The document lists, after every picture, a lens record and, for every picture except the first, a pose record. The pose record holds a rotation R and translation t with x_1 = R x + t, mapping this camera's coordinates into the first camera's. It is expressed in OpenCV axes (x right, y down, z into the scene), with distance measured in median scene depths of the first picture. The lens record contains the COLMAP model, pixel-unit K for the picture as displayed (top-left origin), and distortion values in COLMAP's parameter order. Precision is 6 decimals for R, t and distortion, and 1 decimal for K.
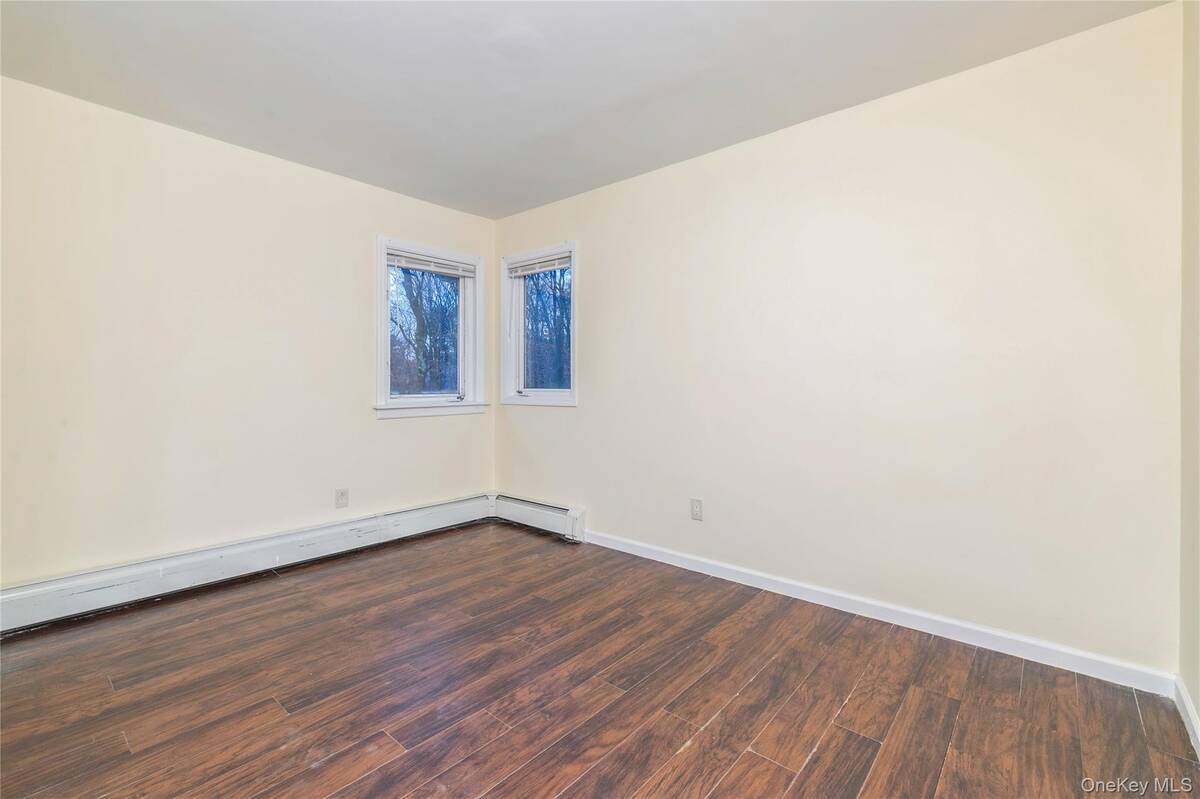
lens RADIAL K [[526.5, 0, 598.1], [0, 526.5, 391.0], [0, 0, 1]] dist [0.002305, -0.000386]
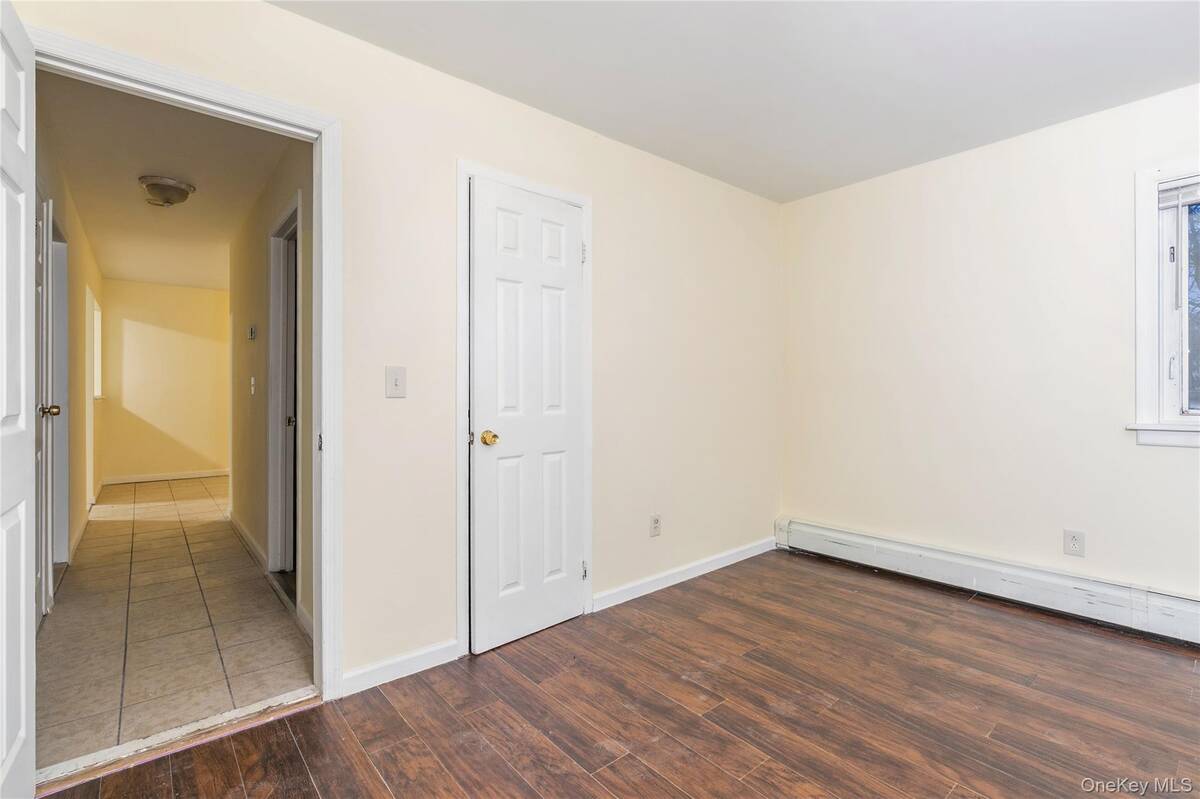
lens RADIAL K [[526.5, 0, 598.1], [0, 526.5, 396.2], [0, 0, 1]] dist [0.002305, -0.000386]
pose [[-0.145437, 0.005119, -0.989354, 0.549265], [-0.011429, 0.999911, 0.006854, -0.008793], [0.989301, 0.012304, -0.145366, 0.649738]]
